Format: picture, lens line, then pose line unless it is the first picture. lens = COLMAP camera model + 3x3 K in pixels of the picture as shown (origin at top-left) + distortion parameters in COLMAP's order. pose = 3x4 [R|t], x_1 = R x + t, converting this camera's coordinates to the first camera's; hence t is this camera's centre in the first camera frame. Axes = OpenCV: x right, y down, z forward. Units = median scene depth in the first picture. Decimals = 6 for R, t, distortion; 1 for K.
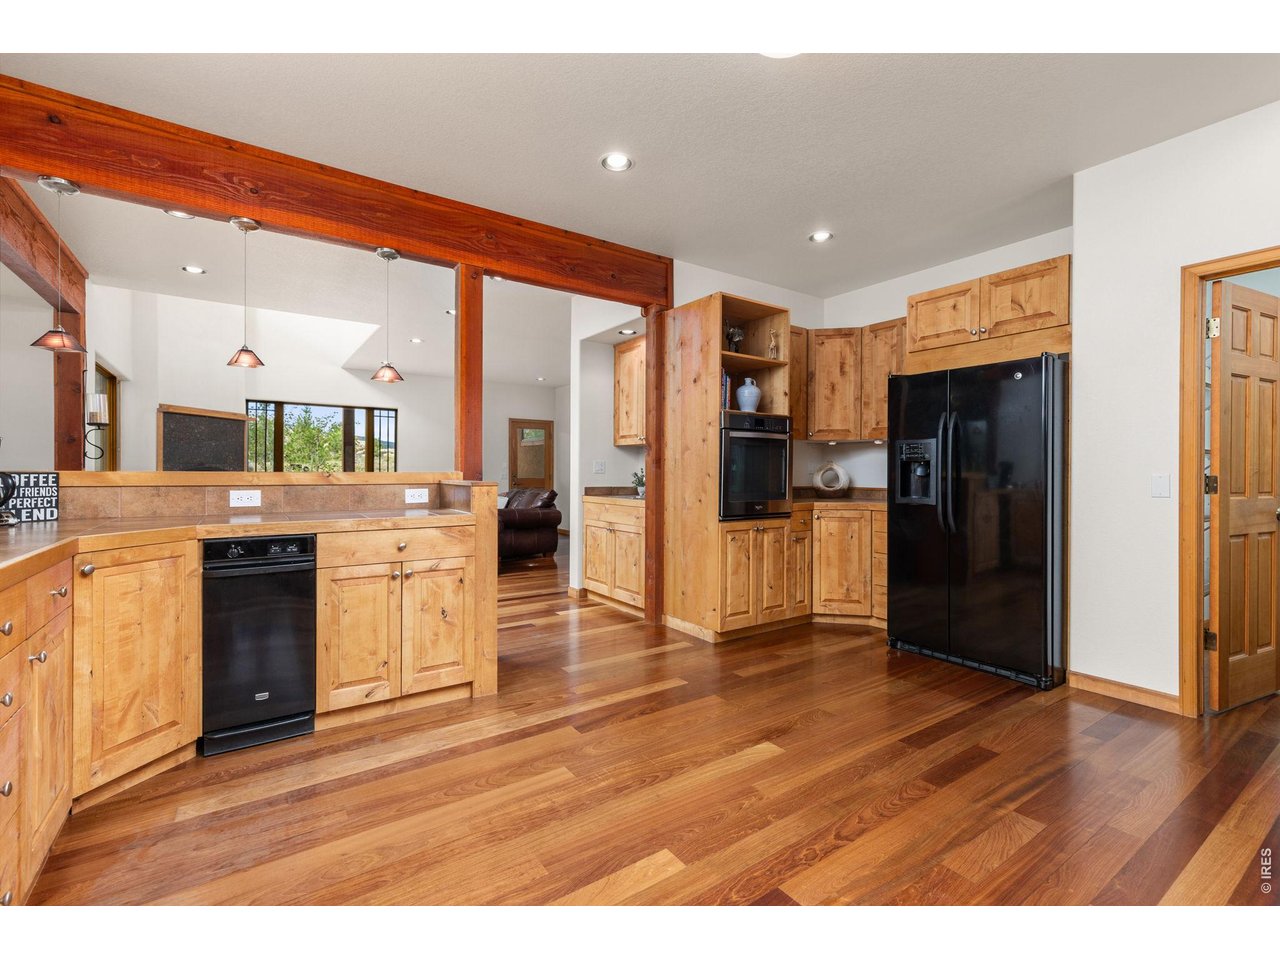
lens RADIAL K [[559.3, 0, 640.0], [0, 559.3, 480.0], [0, 0, 1]] dist [-0.000443, 0.000138]
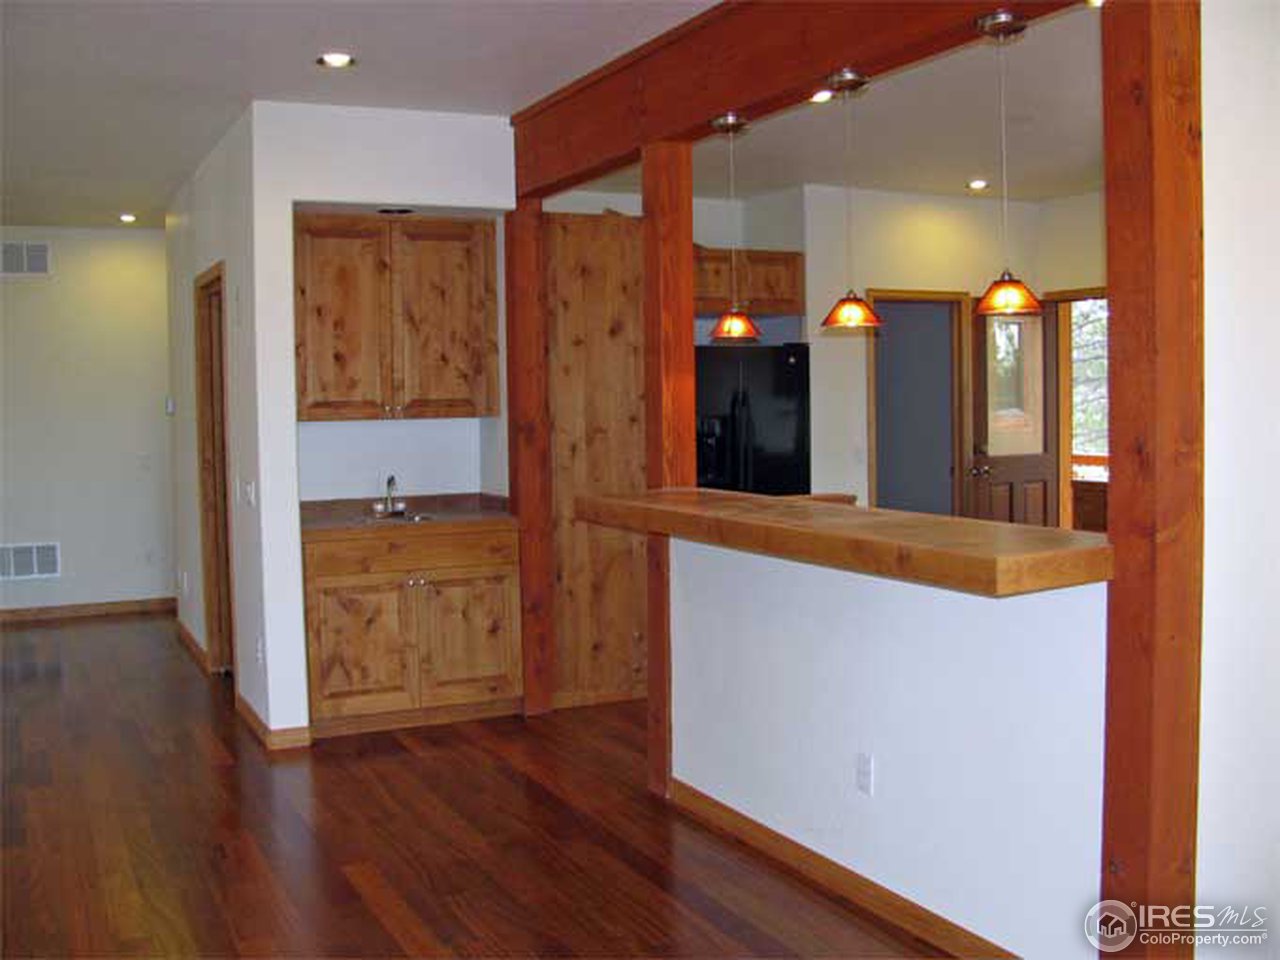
lens RADIAL K [[1384.5, 0, 640.0], [0, 1384.5, 480.0], [0, 0, 1]] dist [-0.222506, 0.174723]
pose [[0.156607, -0.060918, 0.985780, -1.533430], [0.029137, 0.997947, 0.057041, -0.090879], [-0.987231, 0.019789, 0.158061, 0.693014]]
